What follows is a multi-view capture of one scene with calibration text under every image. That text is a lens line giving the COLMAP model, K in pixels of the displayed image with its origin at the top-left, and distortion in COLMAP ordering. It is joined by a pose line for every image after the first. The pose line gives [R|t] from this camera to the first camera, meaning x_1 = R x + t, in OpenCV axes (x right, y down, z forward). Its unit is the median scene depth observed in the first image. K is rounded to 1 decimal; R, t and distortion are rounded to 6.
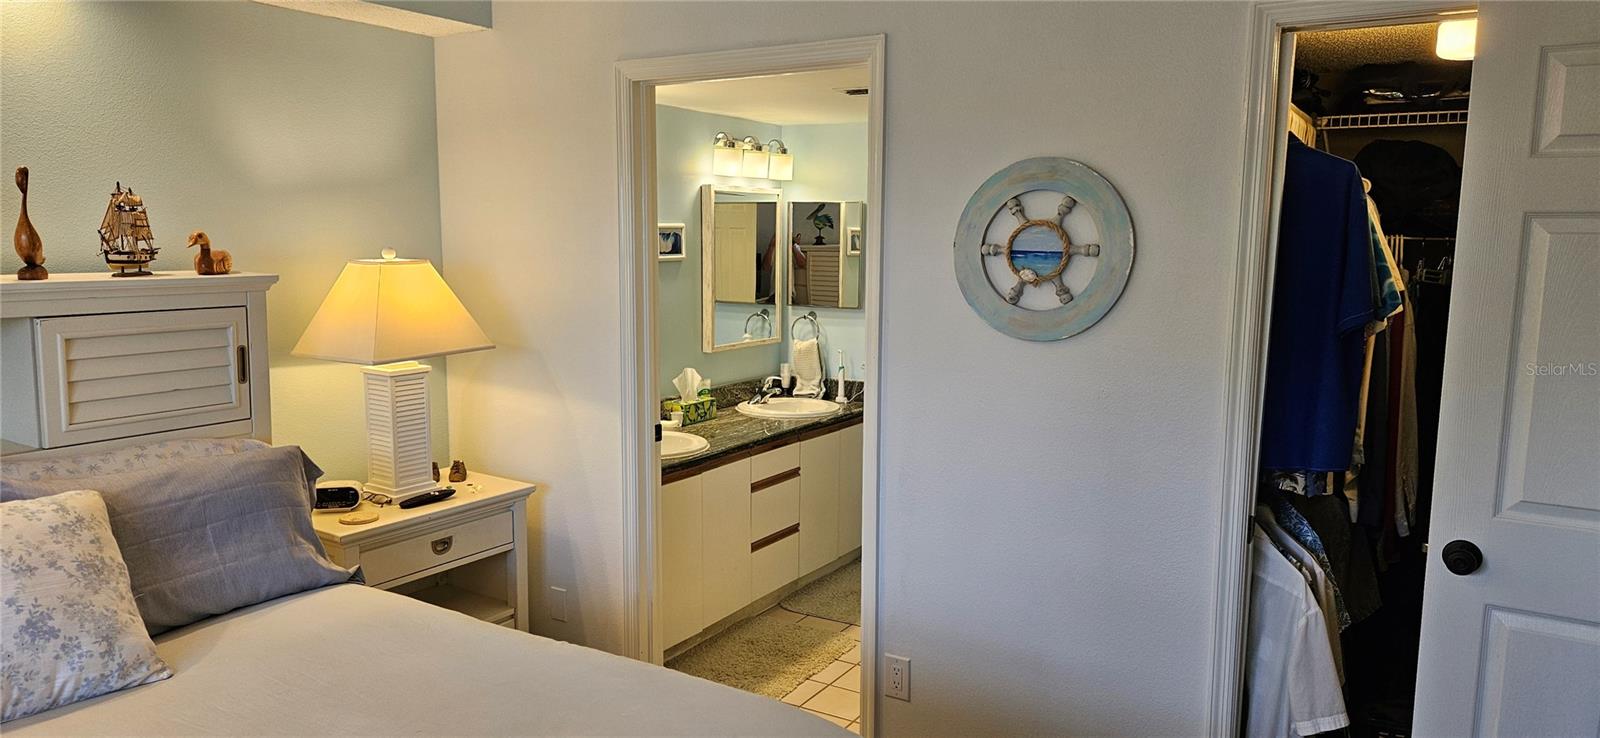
lens RADIAL K [[1071.9, 0, 798.6], [0, 1071.9, 368.2], [0, 0, 1]] dist [0.089365, -0.068428]
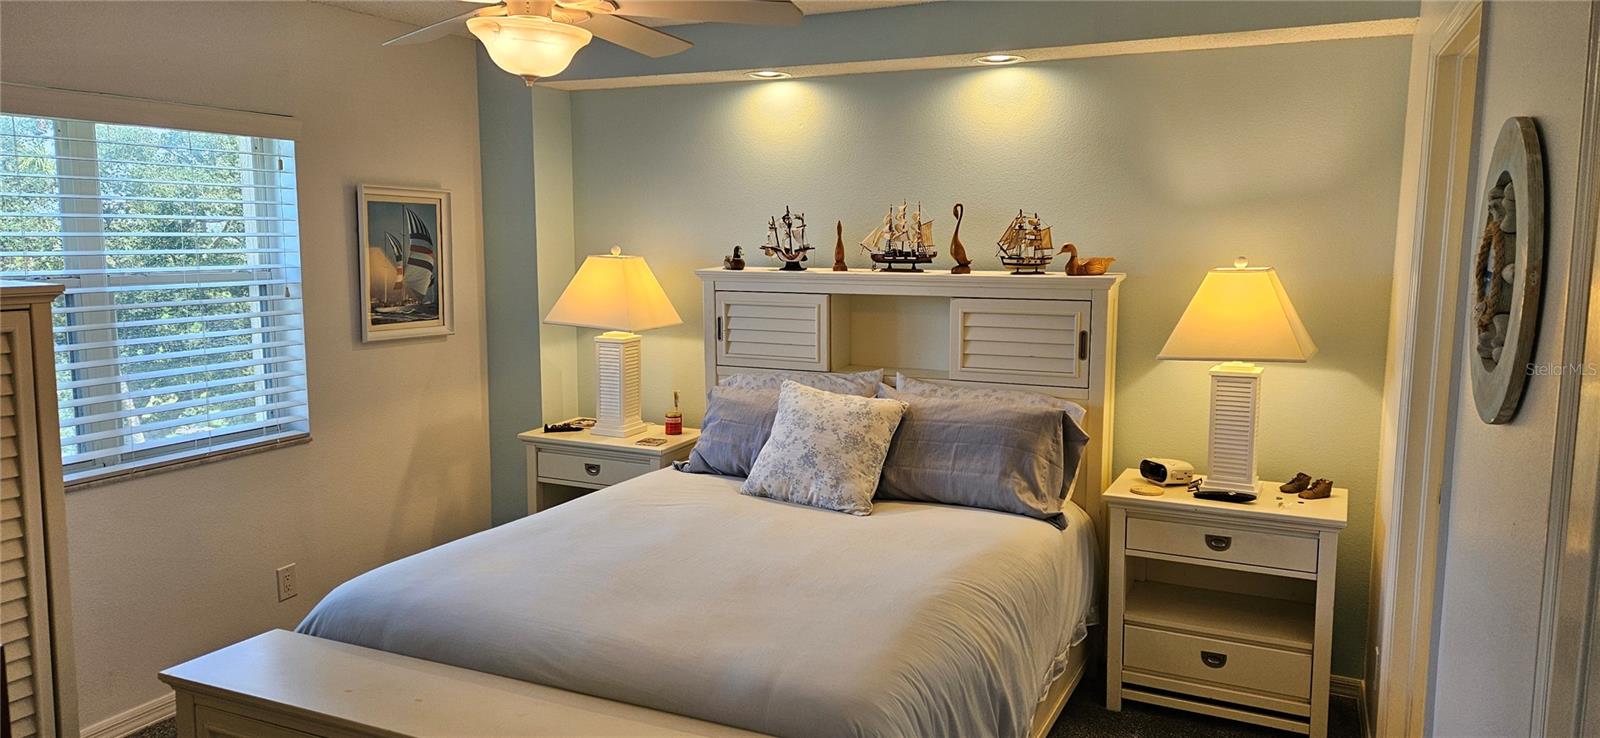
lens RADIAL K [[1071.9, 0, 795.6], [0, 1071.9, 370.6], [0, 0, 1]] dist [0.089365, -0.068428]
pose [[0.090368, 0.114807, -0.989269, 0.824151], [-0.124555, 0.986837, 0.103147, -0.071431], [0.988089, 0.113897, 0.103478, 0.603953]]
